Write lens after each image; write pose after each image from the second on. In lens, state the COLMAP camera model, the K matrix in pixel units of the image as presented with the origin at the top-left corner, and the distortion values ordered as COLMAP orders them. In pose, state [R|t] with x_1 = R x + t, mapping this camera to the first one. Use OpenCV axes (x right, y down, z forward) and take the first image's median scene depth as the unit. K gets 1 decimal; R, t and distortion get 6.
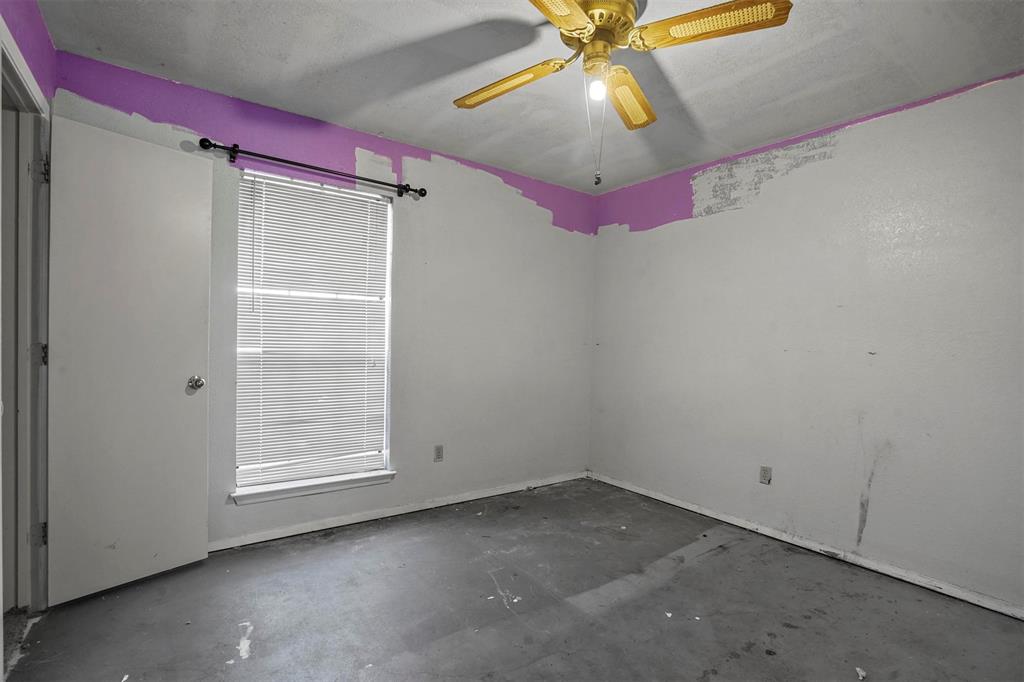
lens RADIAL K [[486.6, 0, 508.5], [0, 486.6, 344.4], [0, 0, 1]] dist [-0.050414, 0.017647]
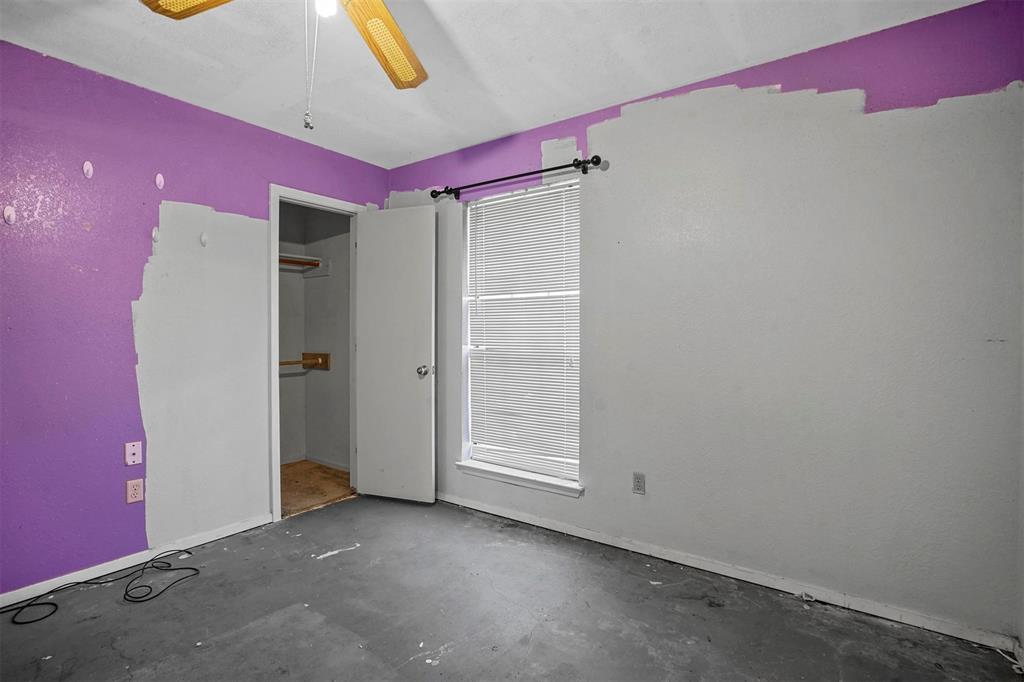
lens RADIAL K [[486.6, 0, 505.2], [0, 486.6, 336.3], [0, 0, 1]] dist [-0.050414, 0.017647]
pose [[0.313115, -0.018200, -0.949541, 0.578294], [-0.004592, 0.999776, -0.020677, 0.007832], [0.949704, 0.010834, 0.312962, 0.612828]]
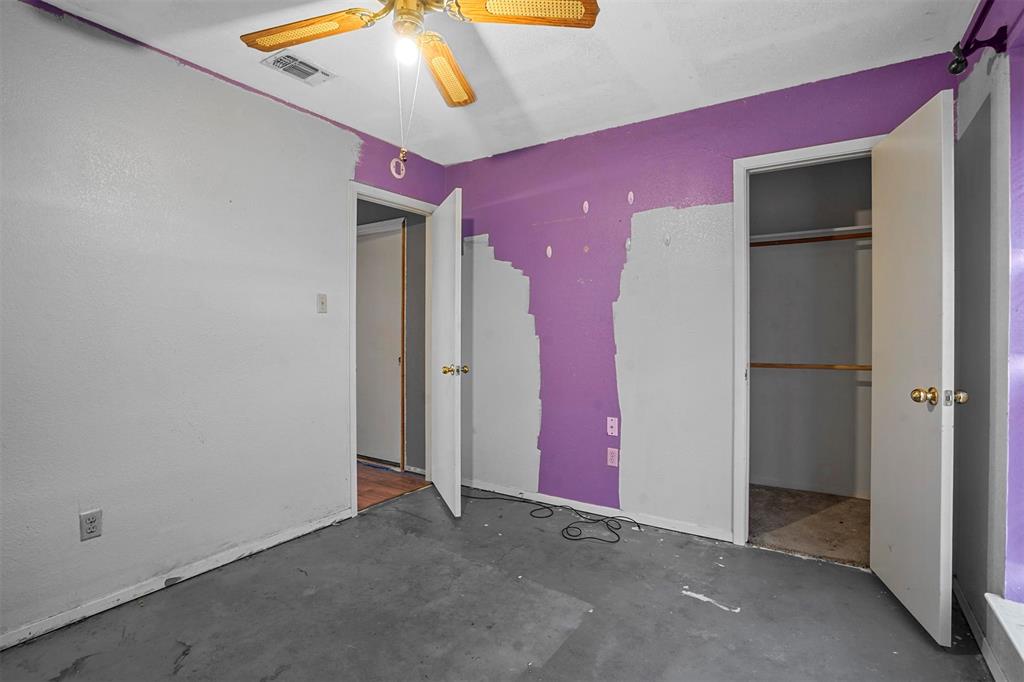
lens RADIAL K [[486.6, 0, 509.4], [0, 486.6, 331.4], [0, 0, 1]] dist [-0.050414, 0.017647]
pose [[-0.928069, -0.027439, -0.371397, 0.193186], [-0.031216, 0.999504, 0.004161, -0.002254], [0.371098, 0.015455, -0.928465, 1.121266]]
